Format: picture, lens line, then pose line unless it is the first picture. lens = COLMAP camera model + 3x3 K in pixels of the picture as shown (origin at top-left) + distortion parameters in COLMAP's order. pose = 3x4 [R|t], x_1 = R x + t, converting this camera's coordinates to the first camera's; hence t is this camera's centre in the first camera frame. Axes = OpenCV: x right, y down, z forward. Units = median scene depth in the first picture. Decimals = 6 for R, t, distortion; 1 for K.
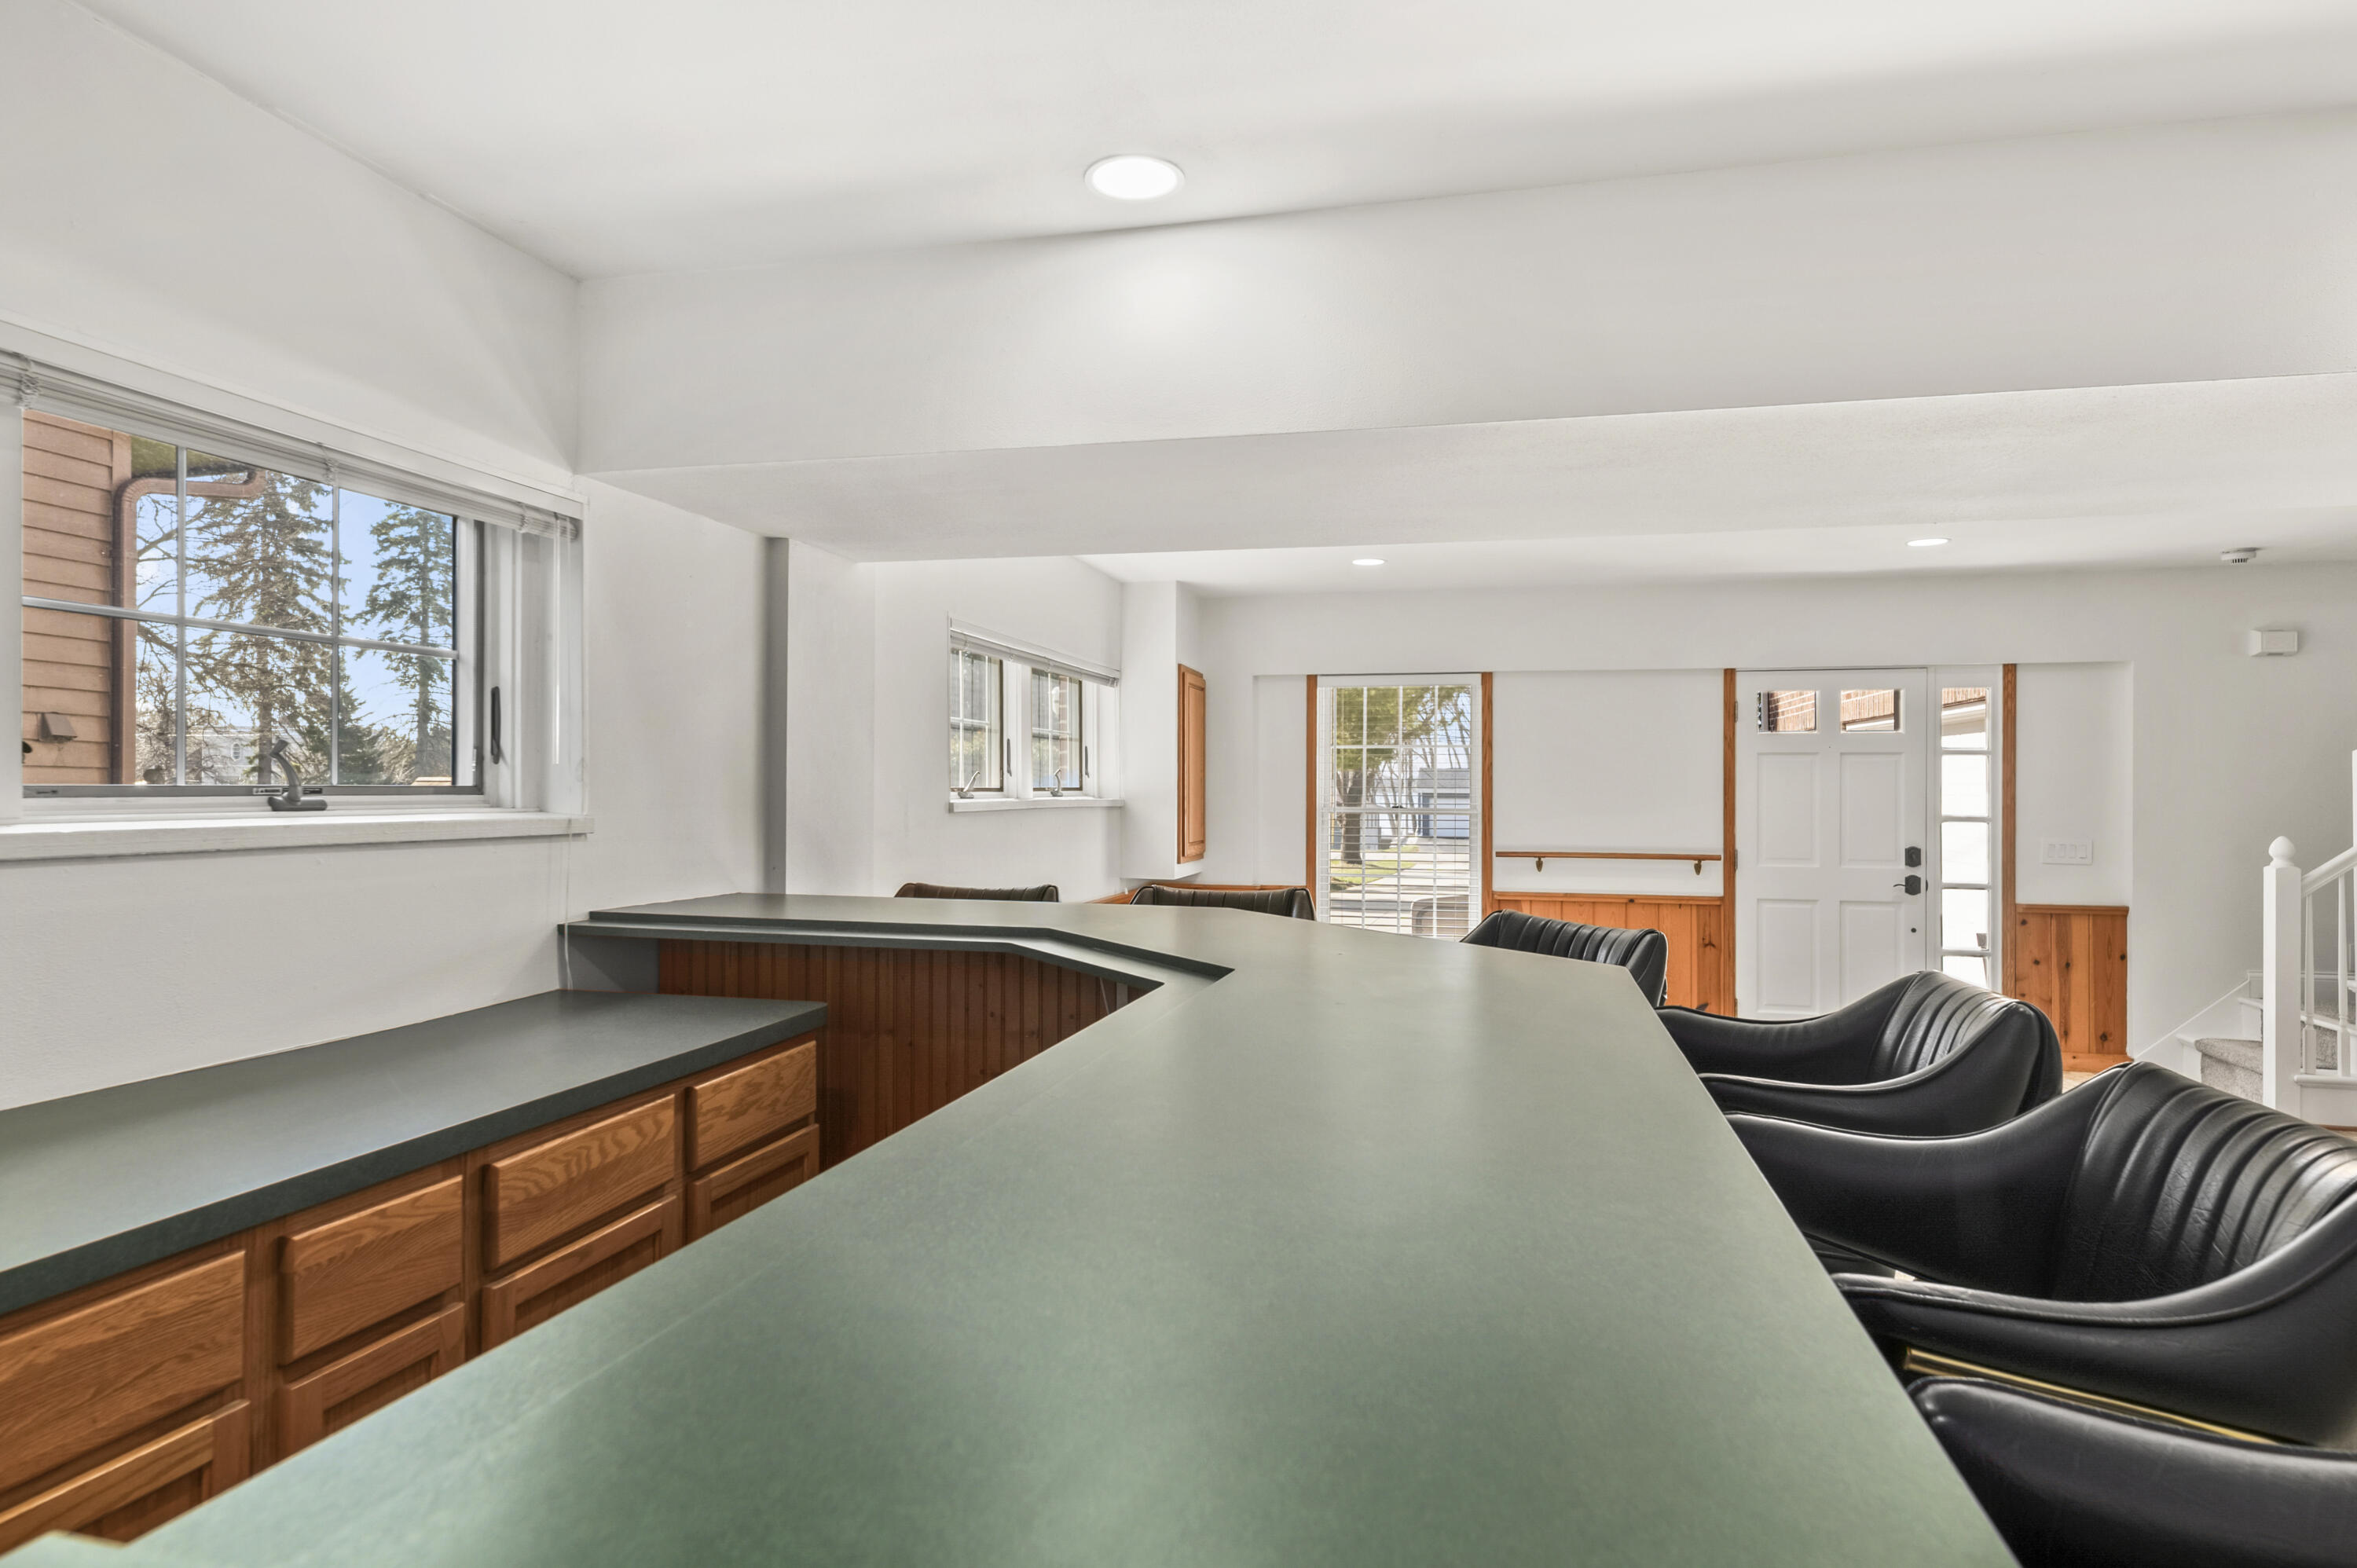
lens RADIAL K [[1327.9, 0, 1178.5], [0, 1327.9, 784.0], [0, 0, 1]] dist [0.000372, 0.000065]
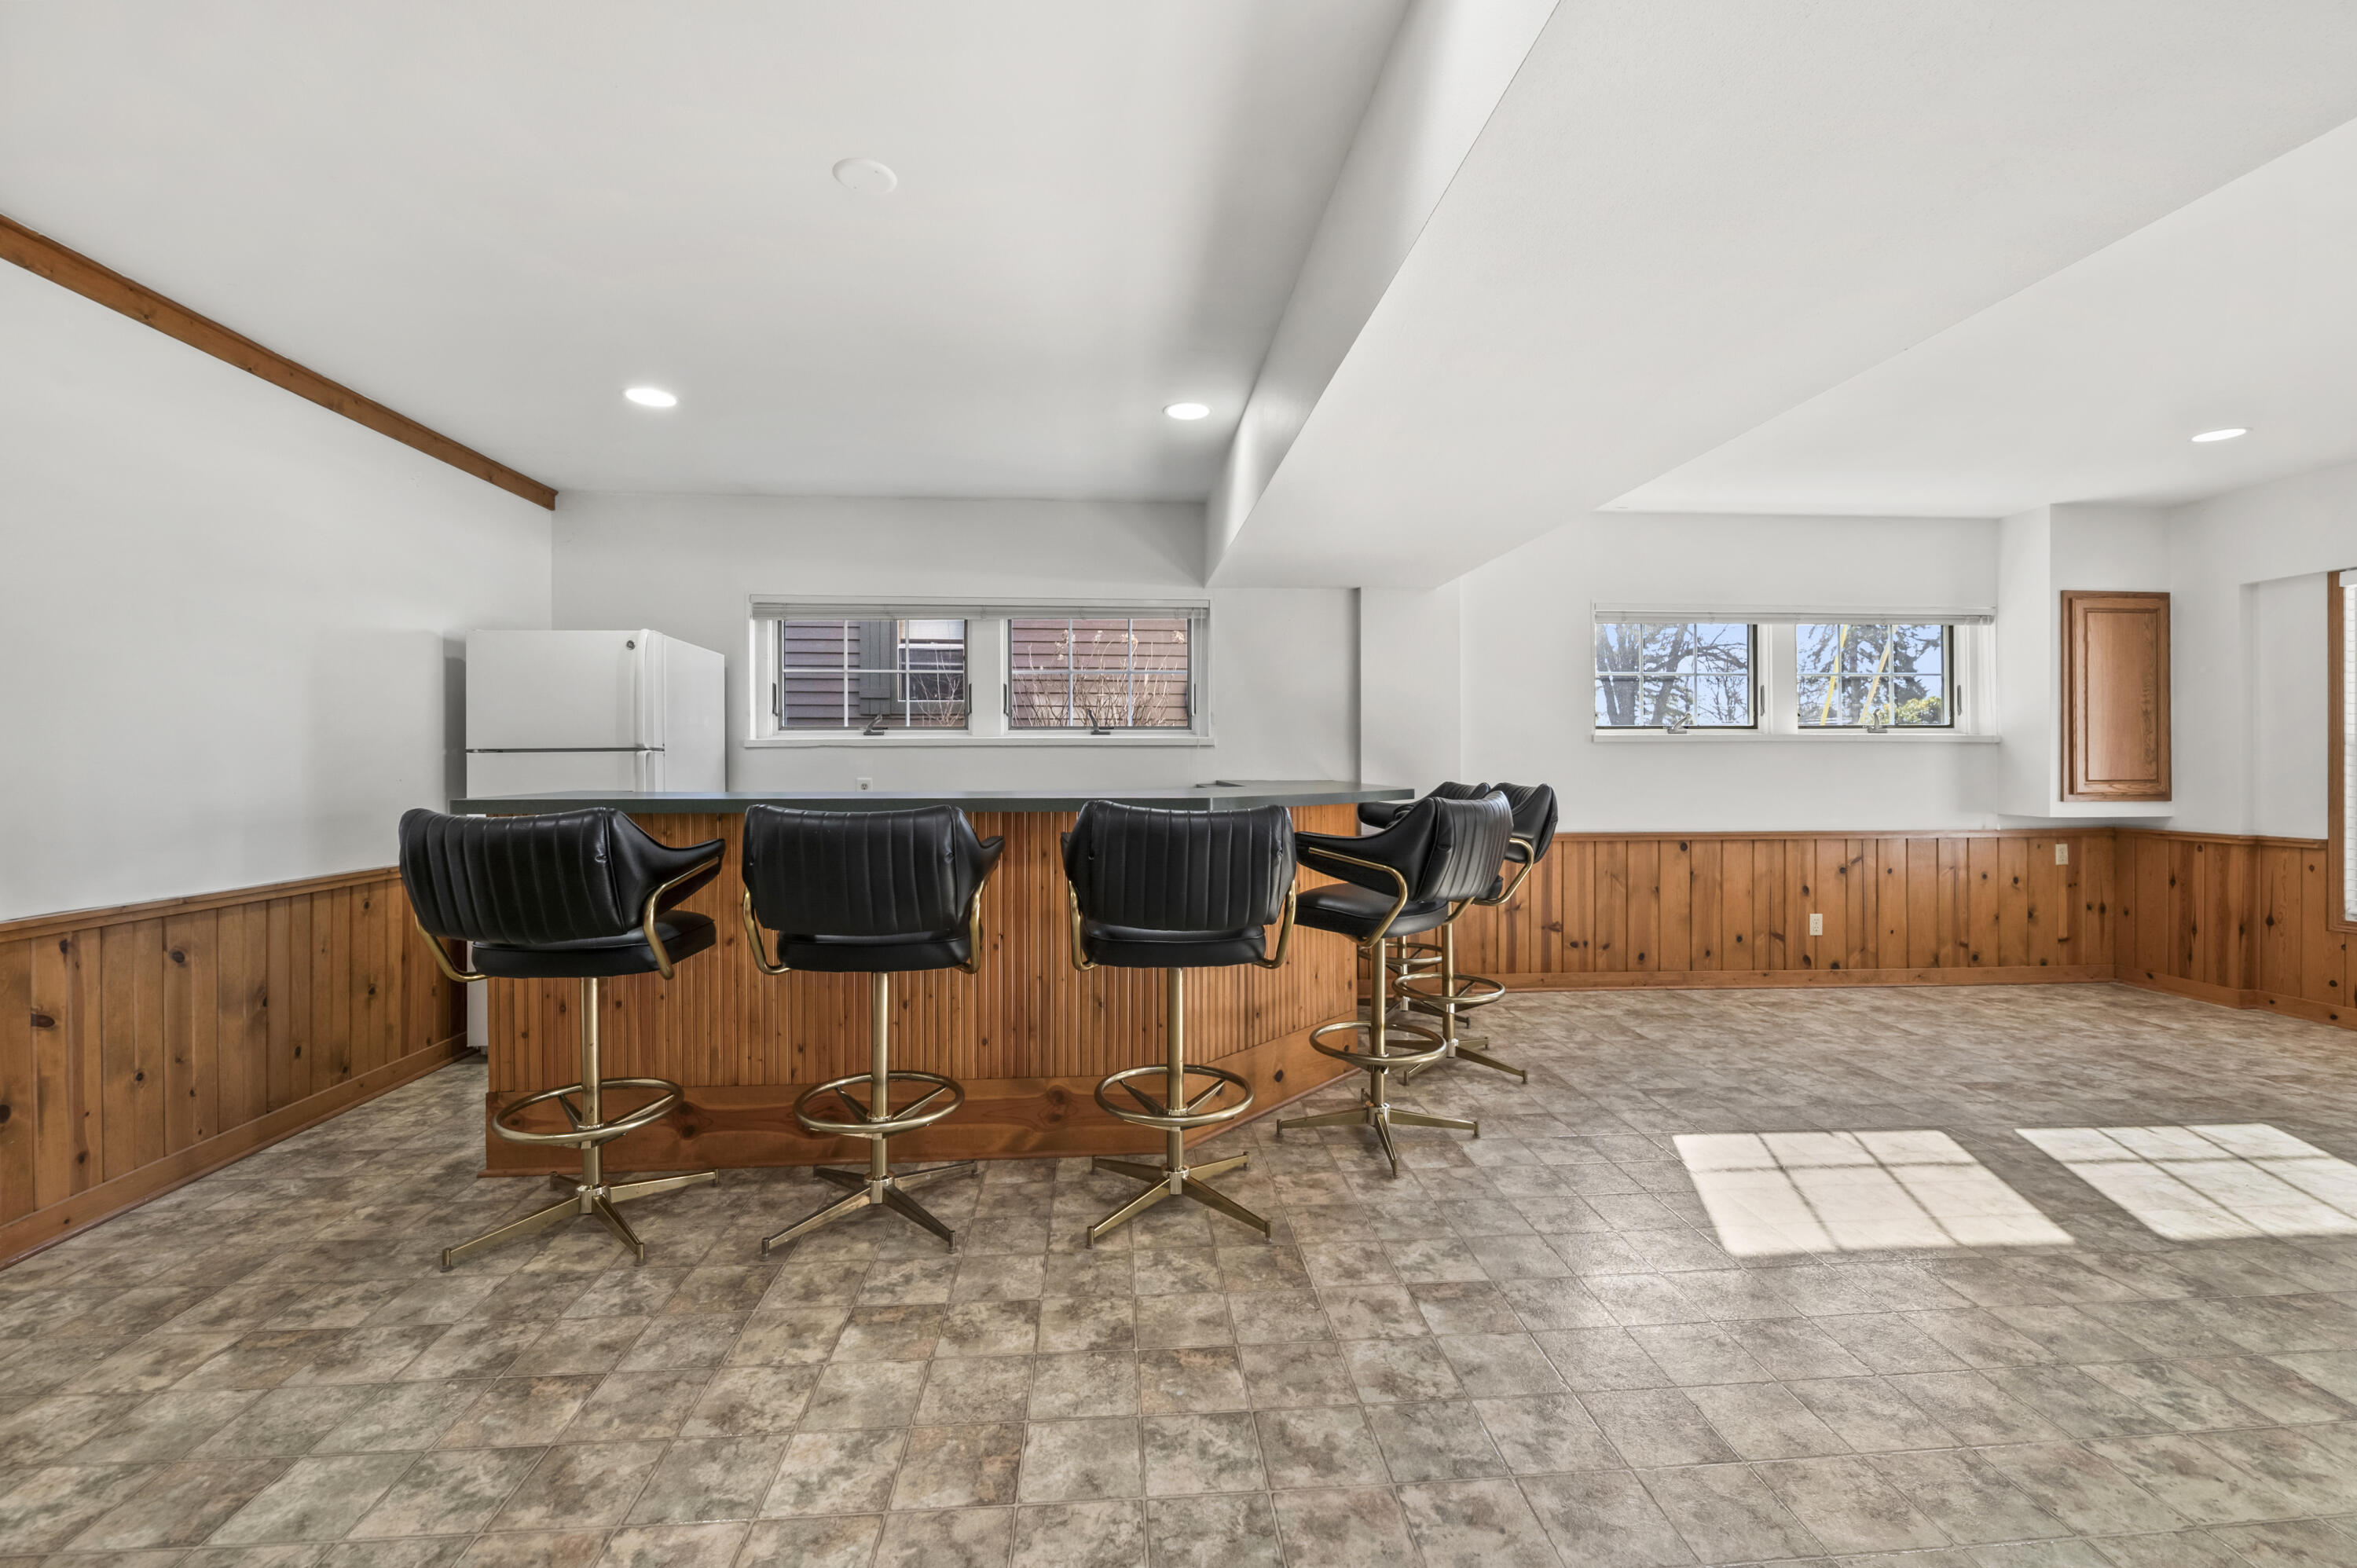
lens RADIAL K [[1023.1, 0, 1178.5], [0, 1023.1, 784.0], [0, 0, 1]] dist [0.000724, 0.000066]
pose [[0.305492, 0.019283, -0.951999, 0.511276], [0.005655, 0.999741, 0.022064, 0.027746], [0.952178, -0.012124, 0.305304, 0.176369]]
